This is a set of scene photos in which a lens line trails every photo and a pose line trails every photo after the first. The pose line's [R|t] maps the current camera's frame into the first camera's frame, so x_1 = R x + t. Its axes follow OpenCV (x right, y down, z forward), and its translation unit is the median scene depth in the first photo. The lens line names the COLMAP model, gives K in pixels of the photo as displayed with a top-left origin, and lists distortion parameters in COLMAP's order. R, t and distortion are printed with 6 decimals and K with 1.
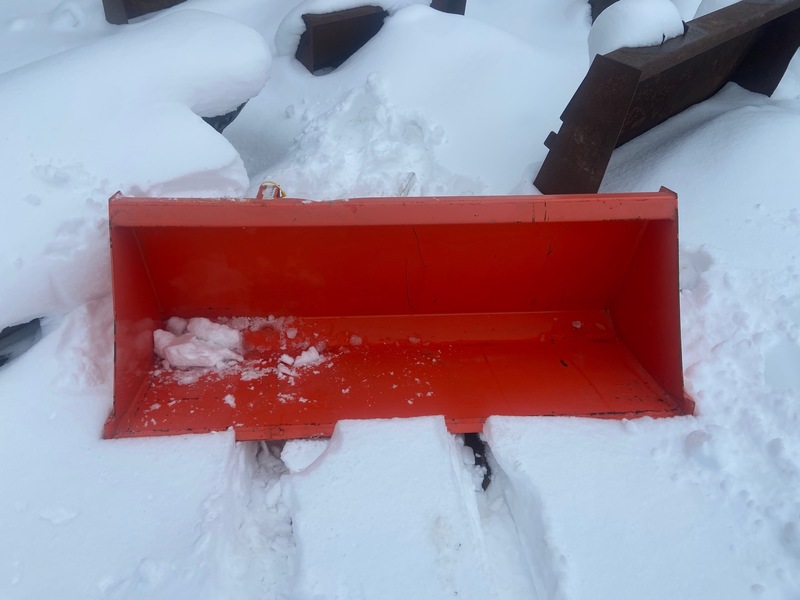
lens RADIAL K [[602.3, 0, 396.0], [0, 602.3, 299.0], [0, 0, 1]] dist [0.106139, -0.135069]
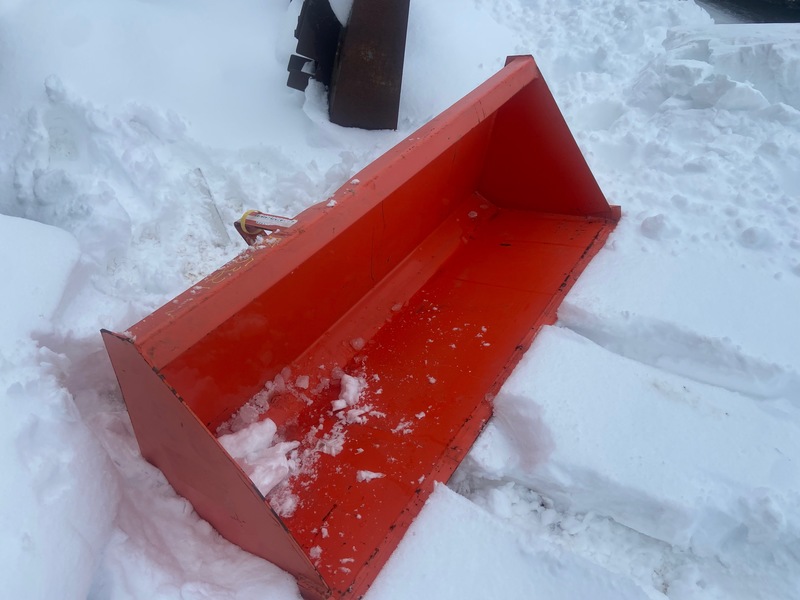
lens RADIAL K [[601.7, 0, 400.0], [0, 601.7, 300.0], [0, 0, 1]] dist [0.104147, -0.135464]
pose [[0.609511, -0.540849, 0.579636, -0.577682], [0.502918, 0.828981, 0.244670, -0.190945], [-0.612837, 0.142381, 0.777276, 0.333834]]
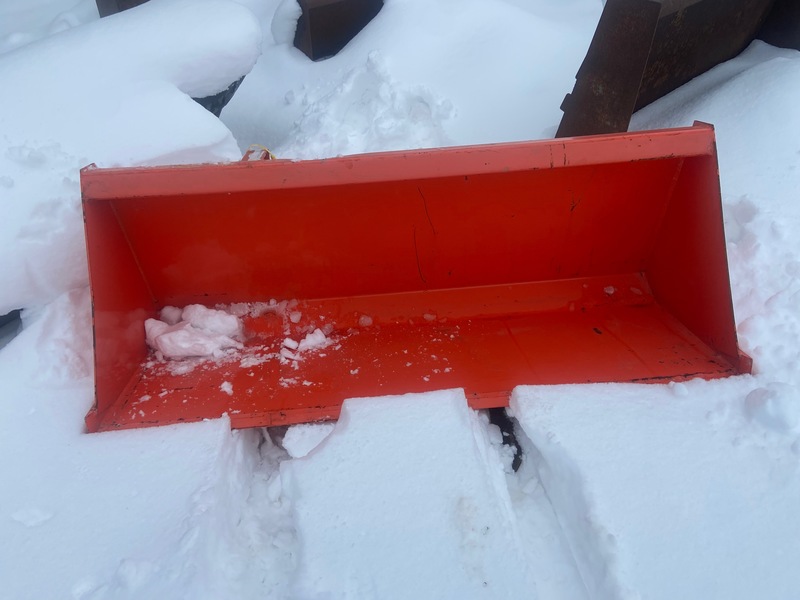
lens RADIAL K [[601.7, 0, 400.0], [0, 601.7, 300.0], [0, 0, 1]] dist [0.104147, -0.135464]
pose [[0.997380, -0.060991, -0.038912, 0.026875], [0.059856, 0.997765, -0.029706, 0.078438], [0.040637, 0.027299, 0.998801, 0.104488]]
